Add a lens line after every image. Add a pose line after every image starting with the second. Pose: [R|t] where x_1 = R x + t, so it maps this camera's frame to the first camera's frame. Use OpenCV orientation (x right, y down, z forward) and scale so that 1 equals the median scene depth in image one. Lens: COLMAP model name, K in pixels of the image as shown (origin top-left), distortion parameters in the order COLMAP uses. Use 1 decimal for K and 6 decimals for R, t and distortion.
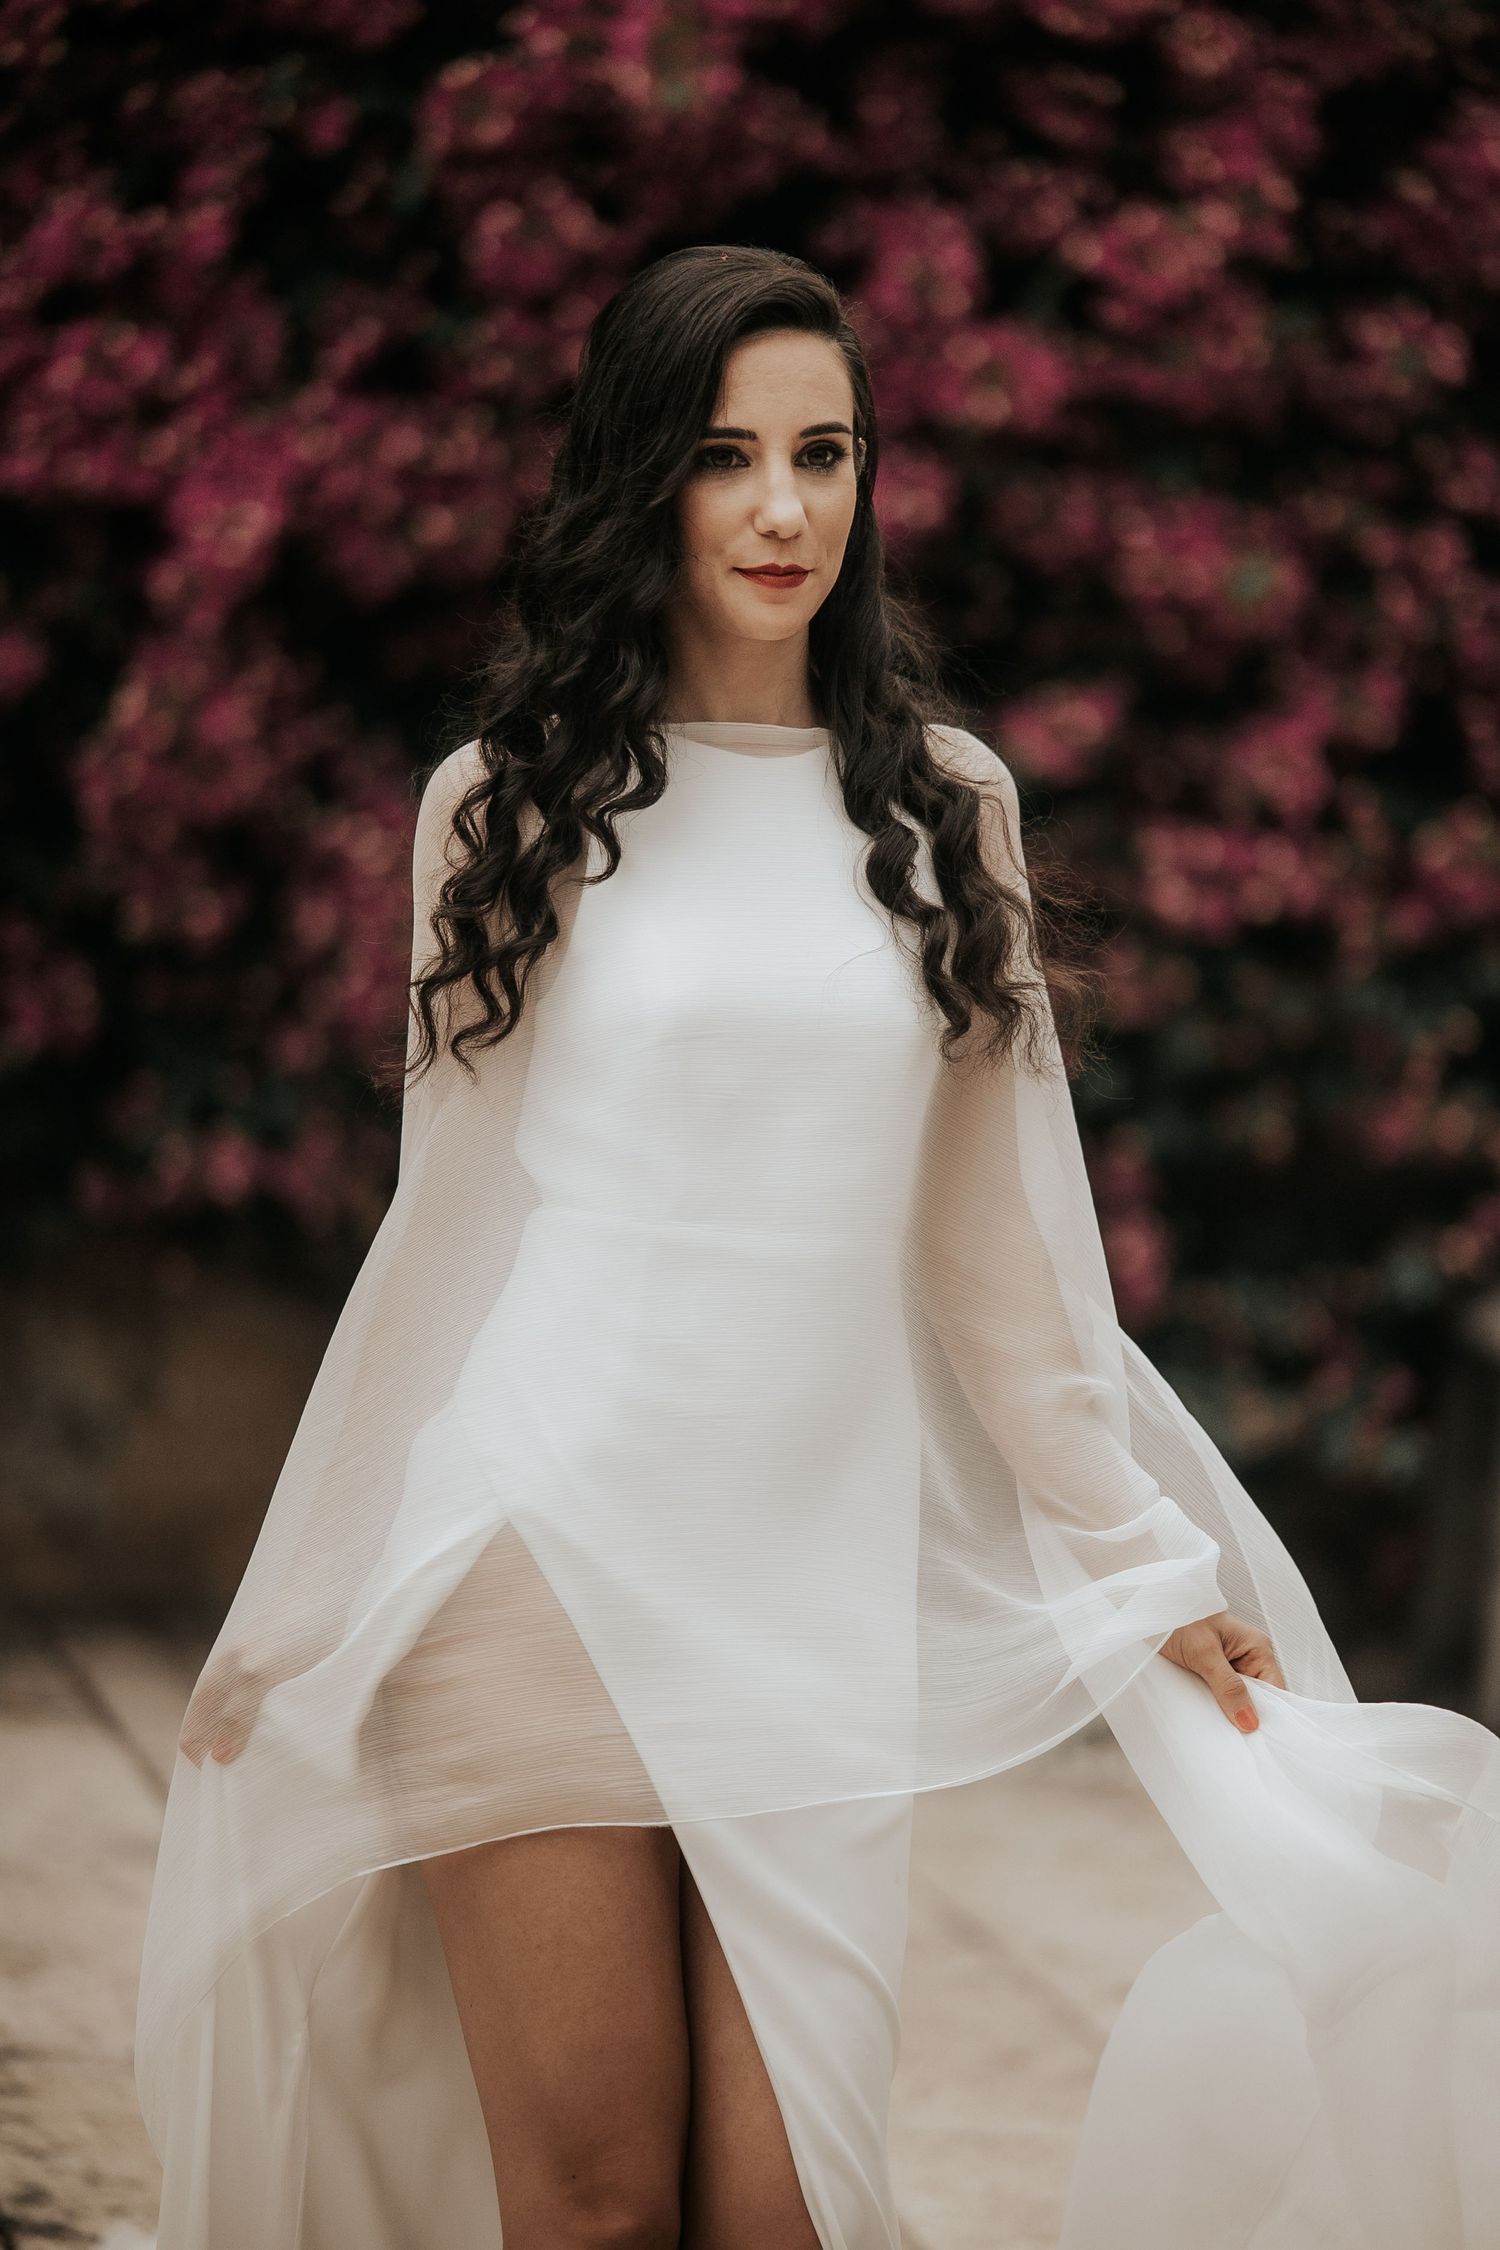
lens RADIAL K [[7421.7, 0, 749.1], [0, 7421.7, 1125.8], [0, 0, 1]] dist [0.072841, 0.000000]
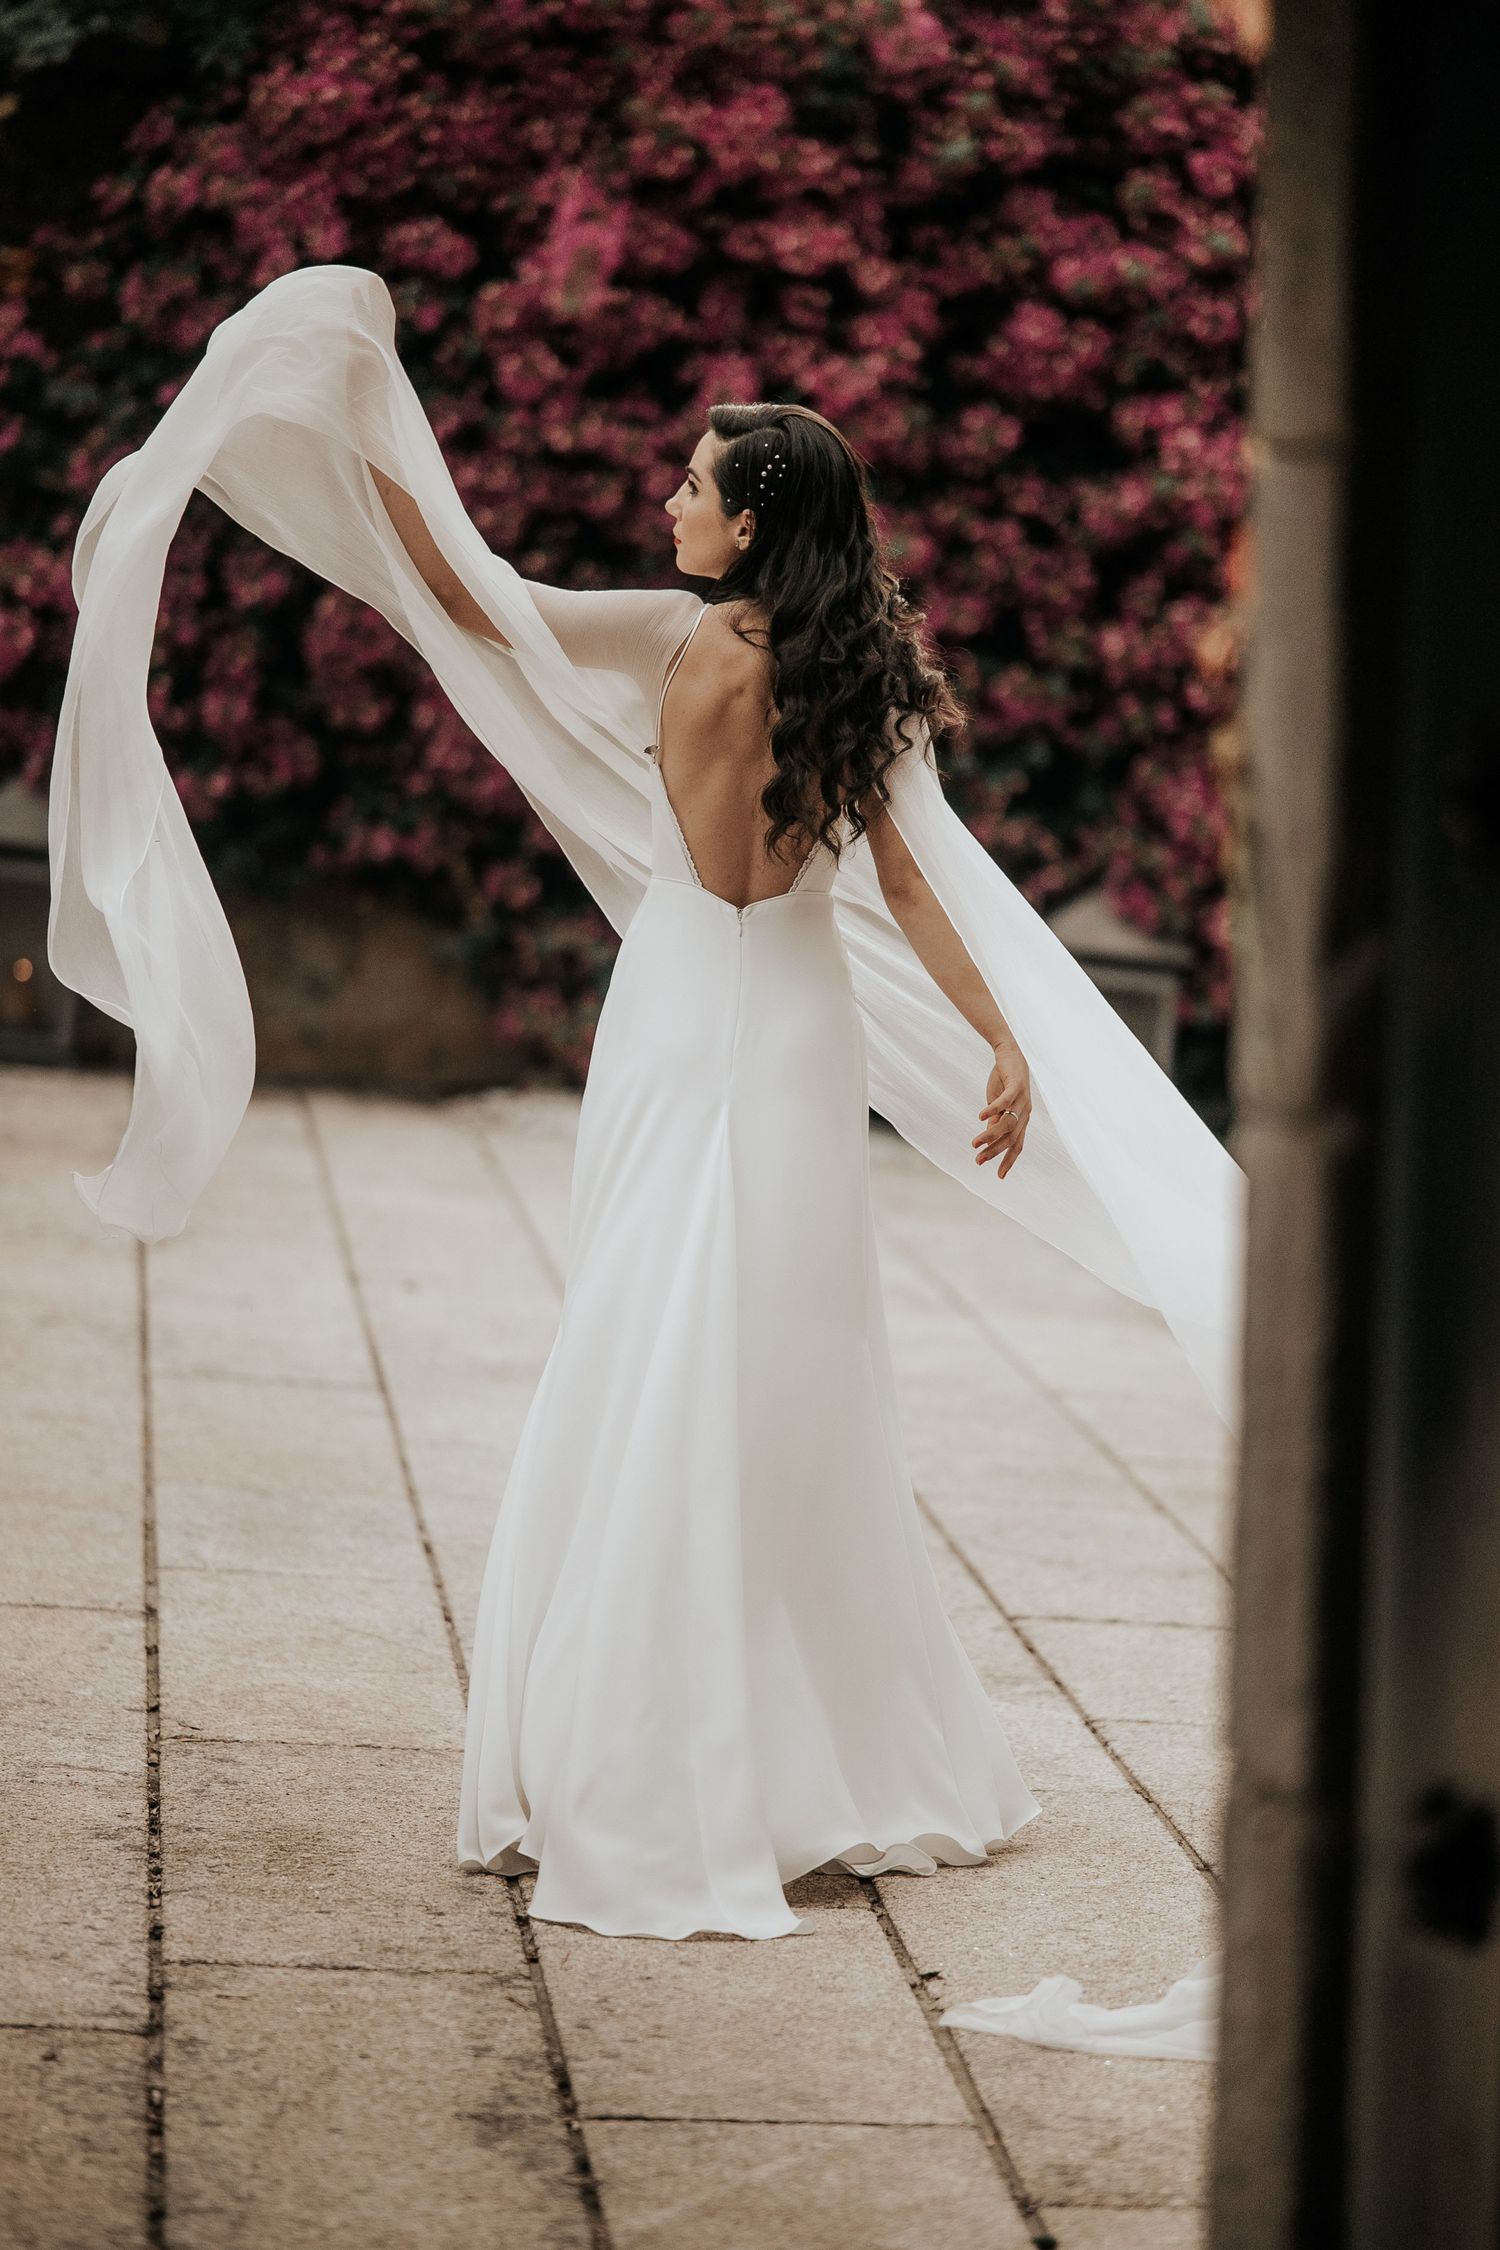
lens RADIAL K [[7421.7, 0, 741.7], [0, 7421.7, 1132.4], [0, 0, 1]] dist [0.072841, 0.000000]
pose [[0.991973, 0.013809, -0.125690, 0.277489], [-0.015609, 0.999789, -0.013344, 0.108793], [0.125479, 0.015199, 0.991980, -0.956157]]
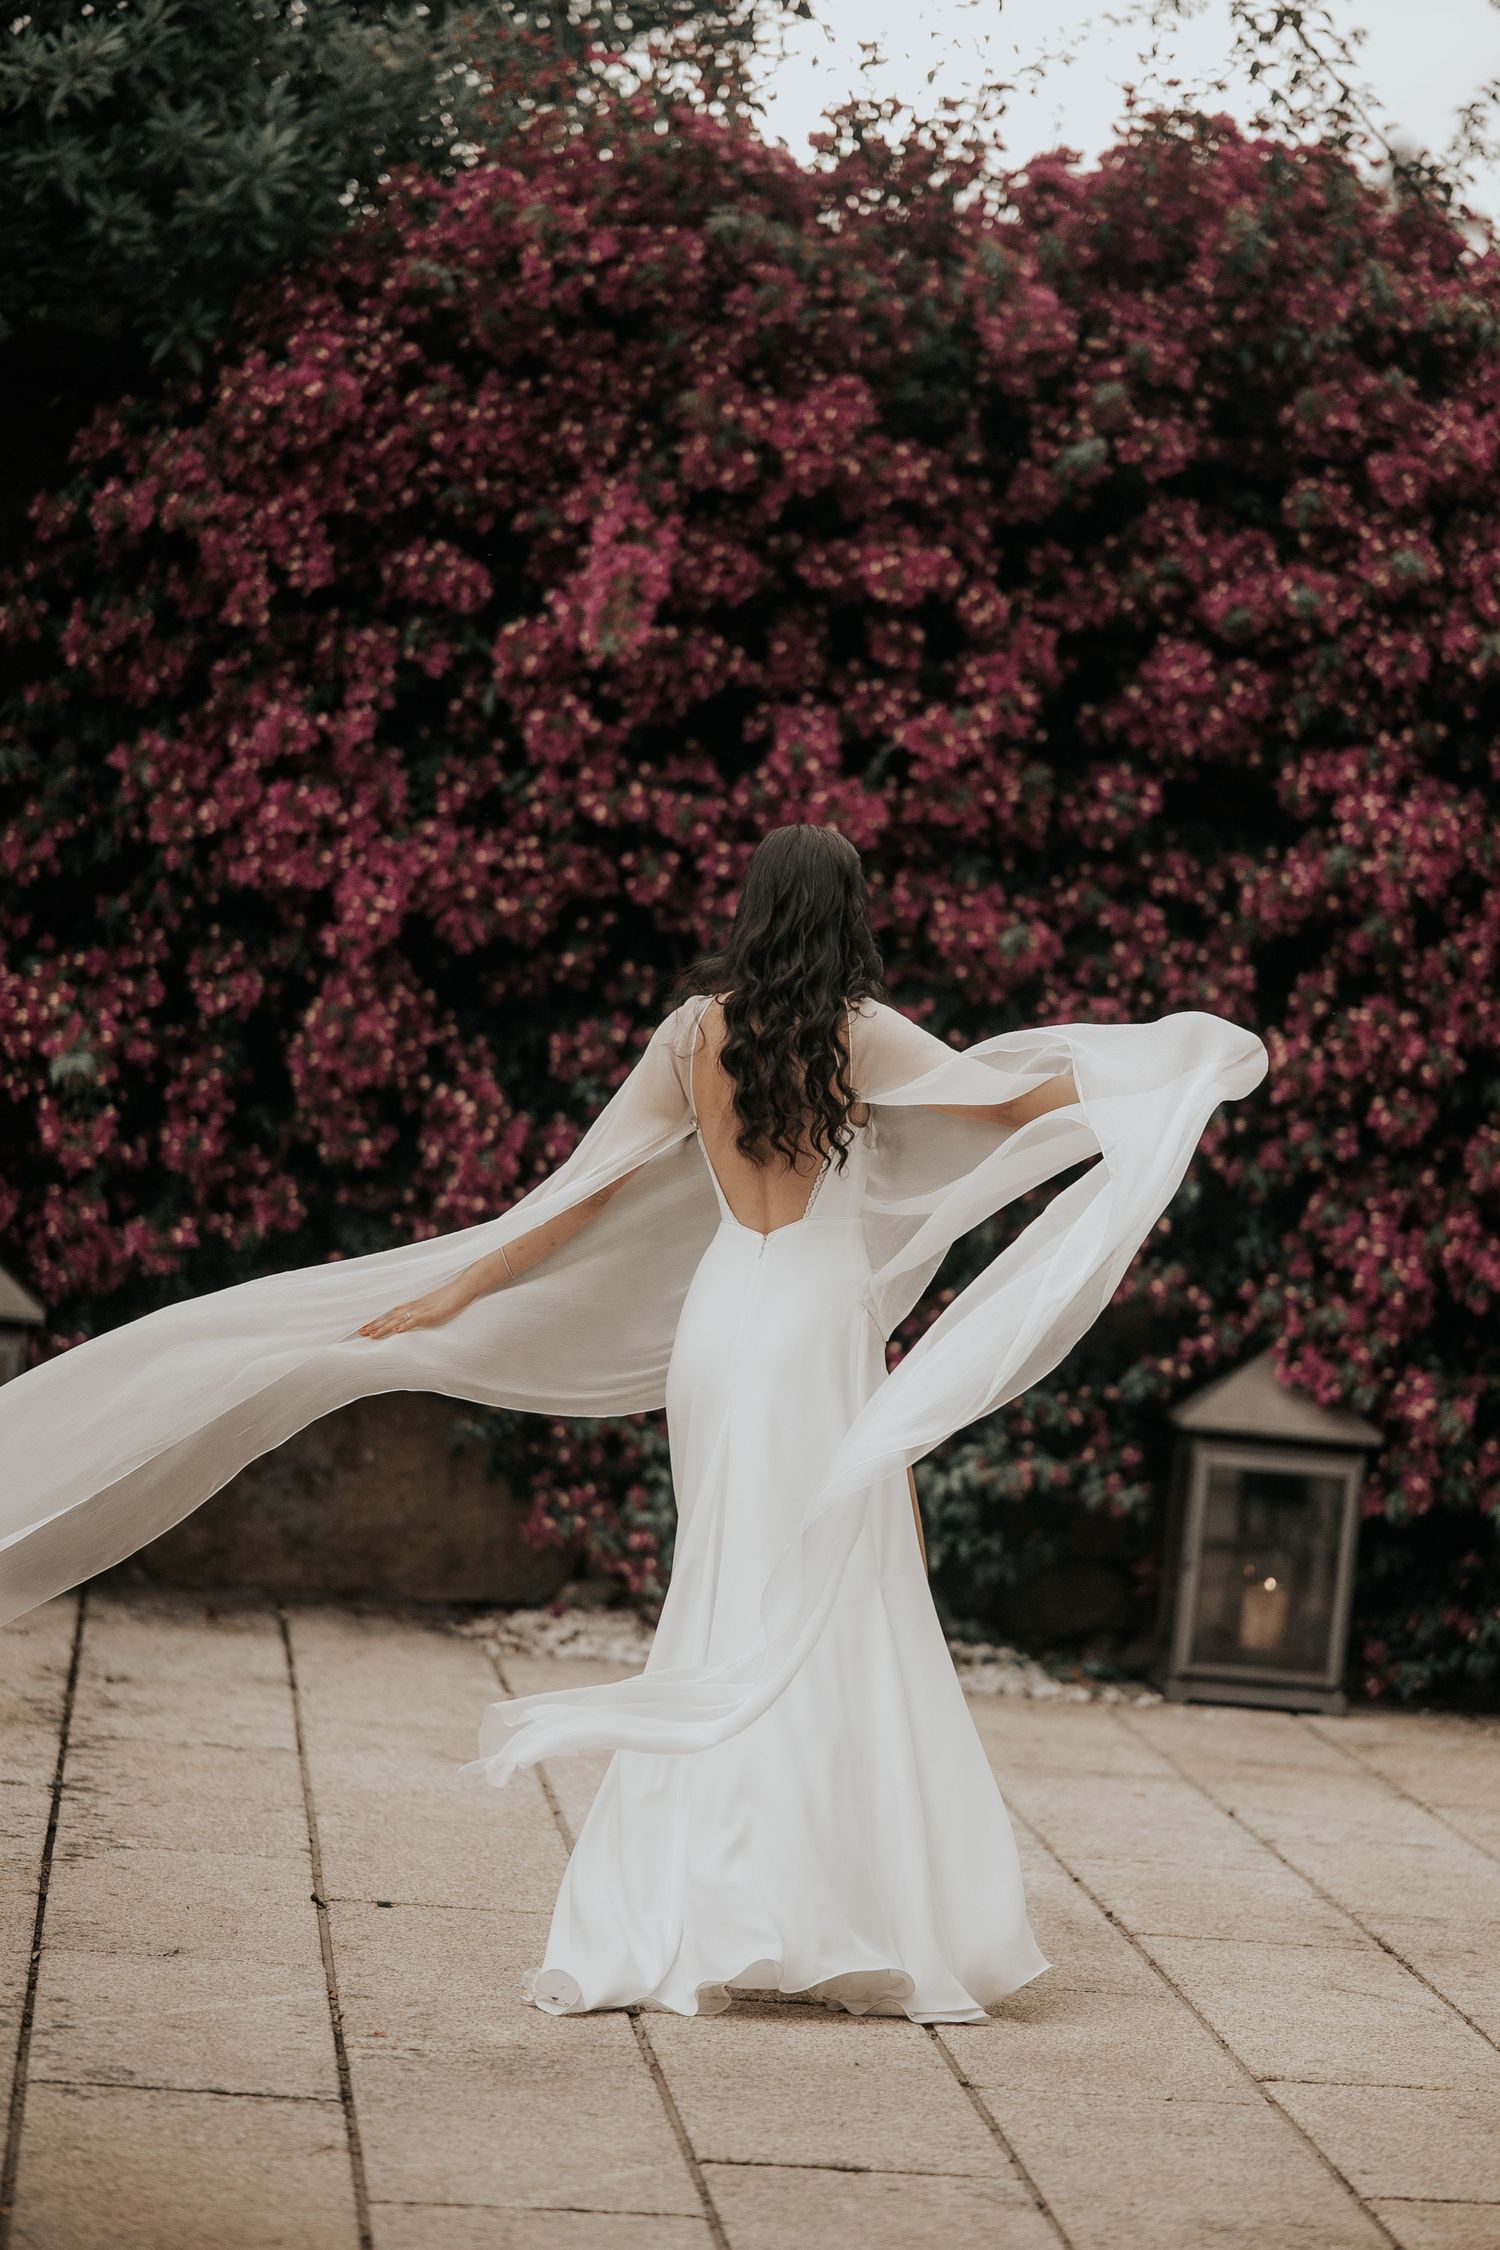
lens RADIAL K [[7421.7, 0, 753.3], [0, 7421.7, 1121.1], [0, 0, 1]] dist [0.072841, 0.000000]
pose [[0.990743, 0.001577, -0.135741, 0.230419], [-0.009650, 0.998221, -0.058834, 0.060514], [0.135407, 0.059599, 0.988996, -0.586812]]
